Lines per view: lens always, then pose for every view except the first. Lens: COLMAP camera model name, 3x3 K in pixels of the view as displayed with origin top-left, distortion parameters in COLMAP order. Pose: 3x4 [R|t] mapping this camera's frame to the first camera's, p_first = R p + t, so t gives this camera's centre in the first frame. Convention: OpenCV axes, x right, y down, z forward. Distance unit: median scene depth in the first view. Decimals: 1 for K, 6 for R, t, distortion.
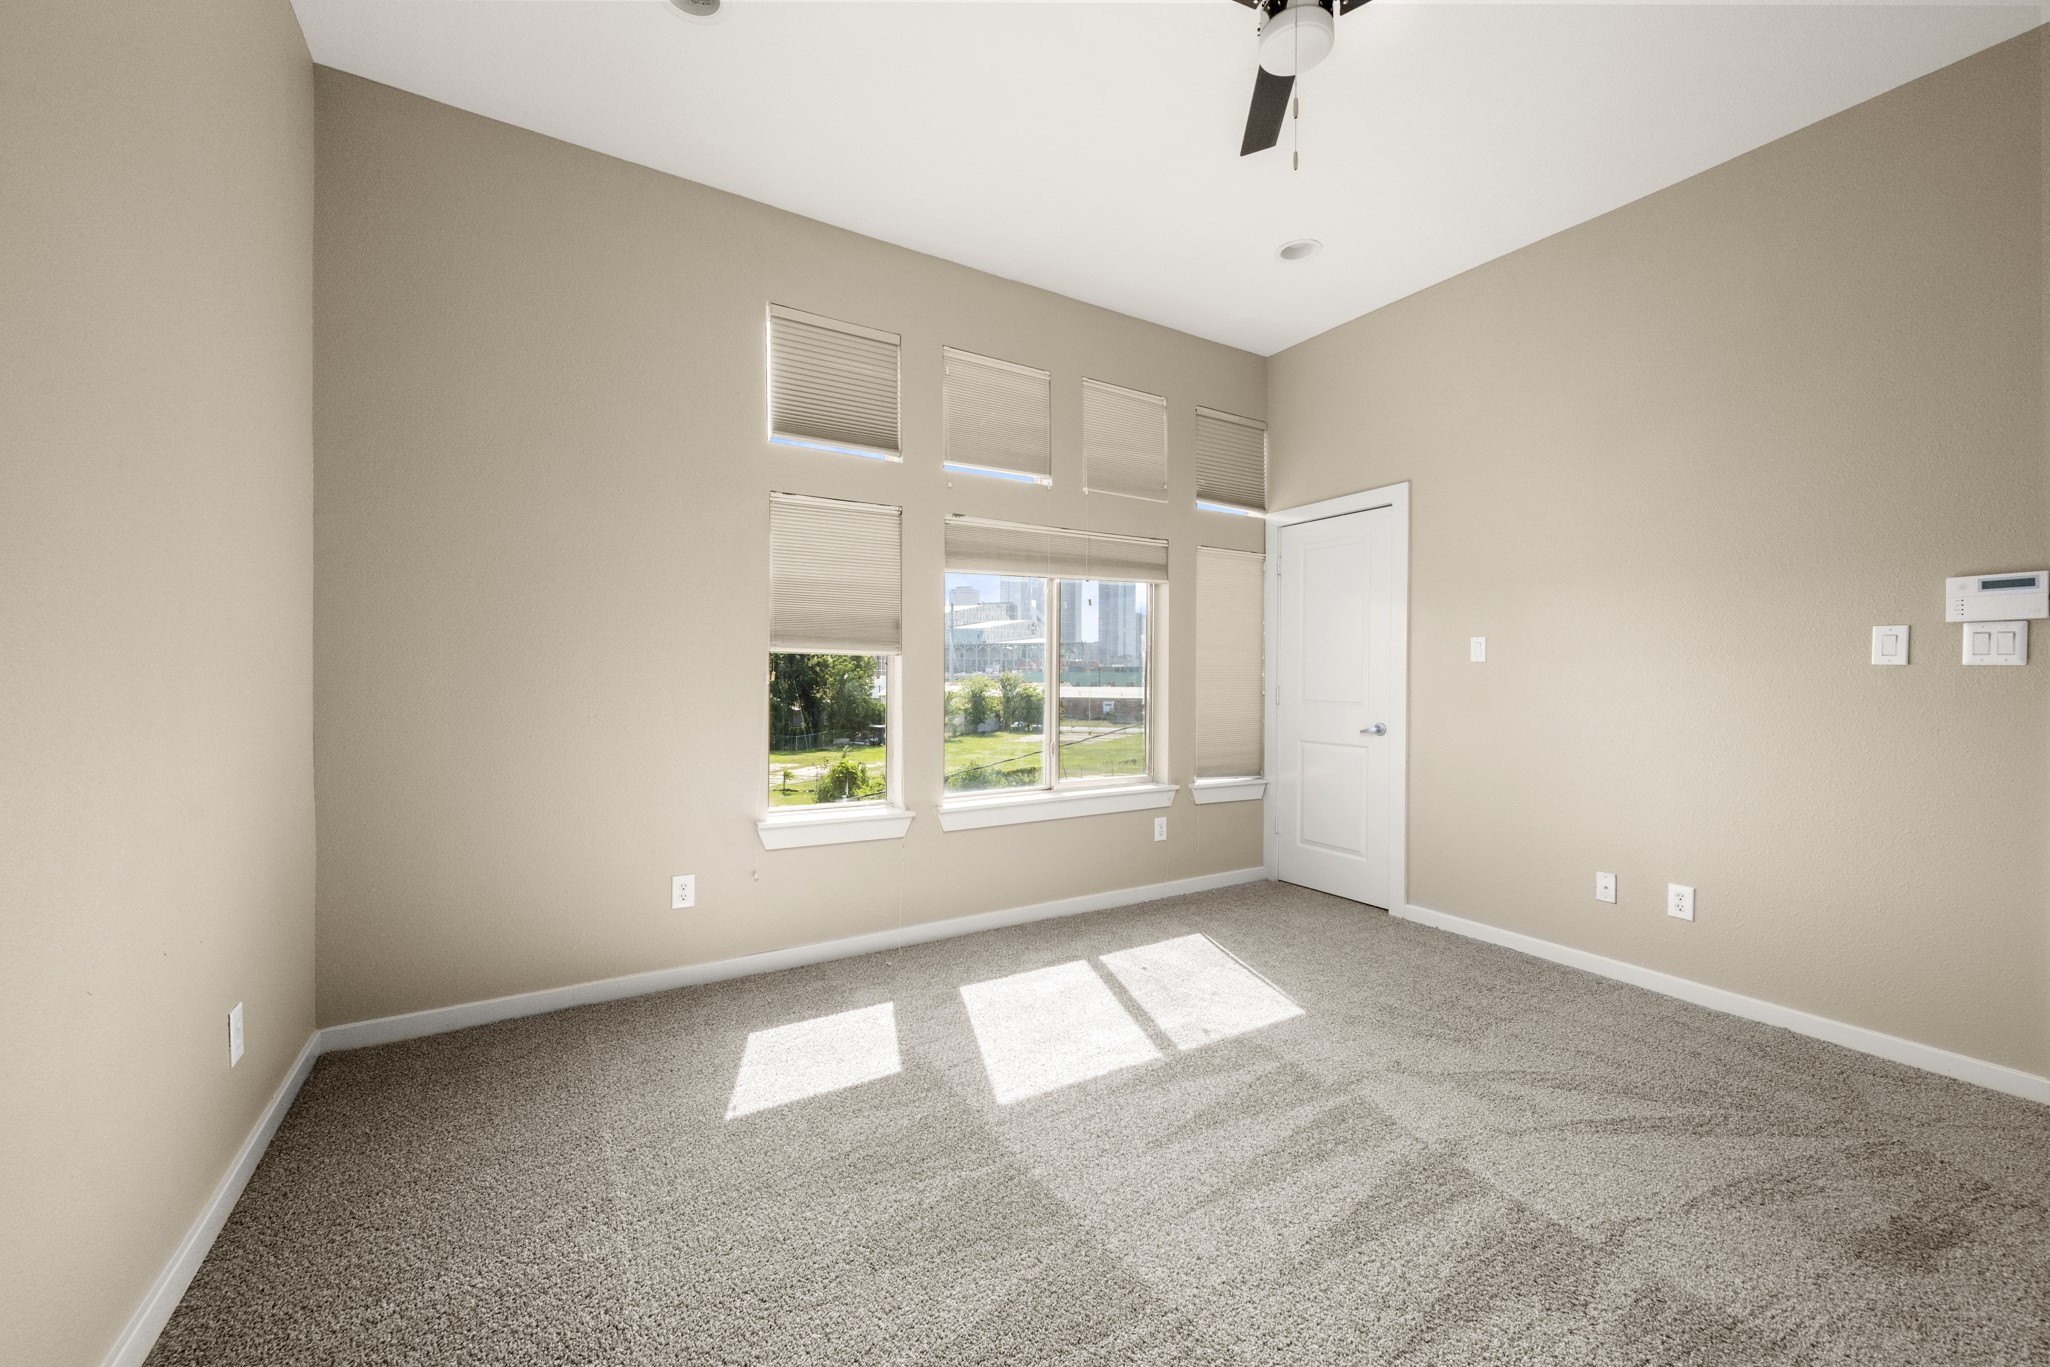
lens RADIAL K [[812.0, 0, 1025.0], [0, 812.0, 683.5], [0, 0, 1]] dist [-0.000690, -0.000225]
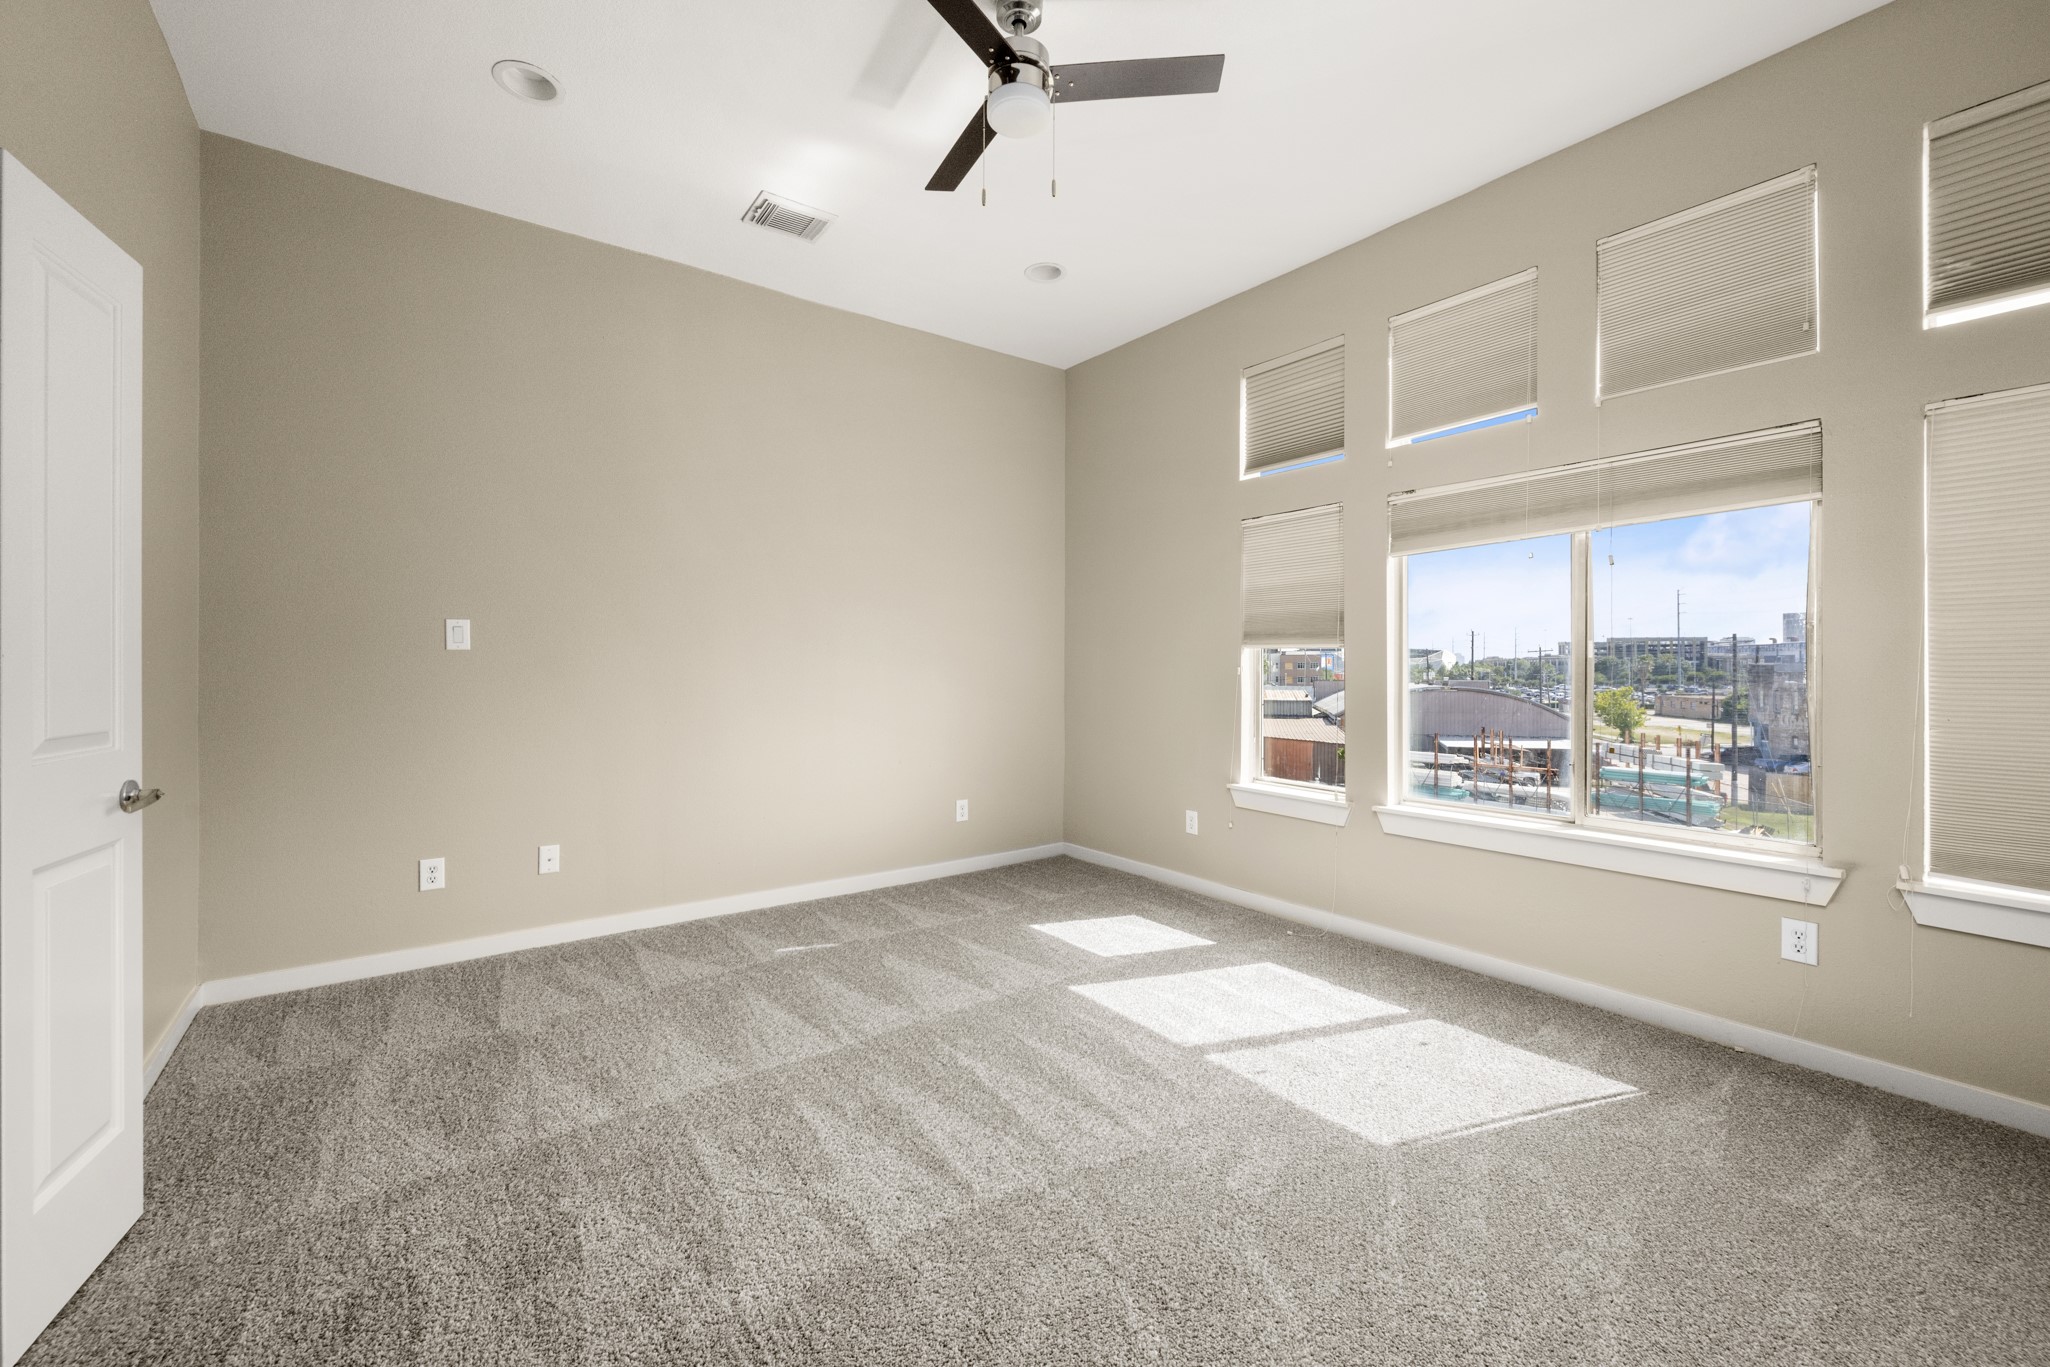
lens RADIAL K [[822.3, 0, 1022.9], [0, 822.3, 663.1], [0, 0, 1]] dist [-0.000287, 0.000020]
pose [[0.079996, -0.007891, -0.996764, 0.847046], [-0.008321, 0.999929, -0.008584, -0.002788], [0.996760, 0.008981, 0.079924, 0.519809]]
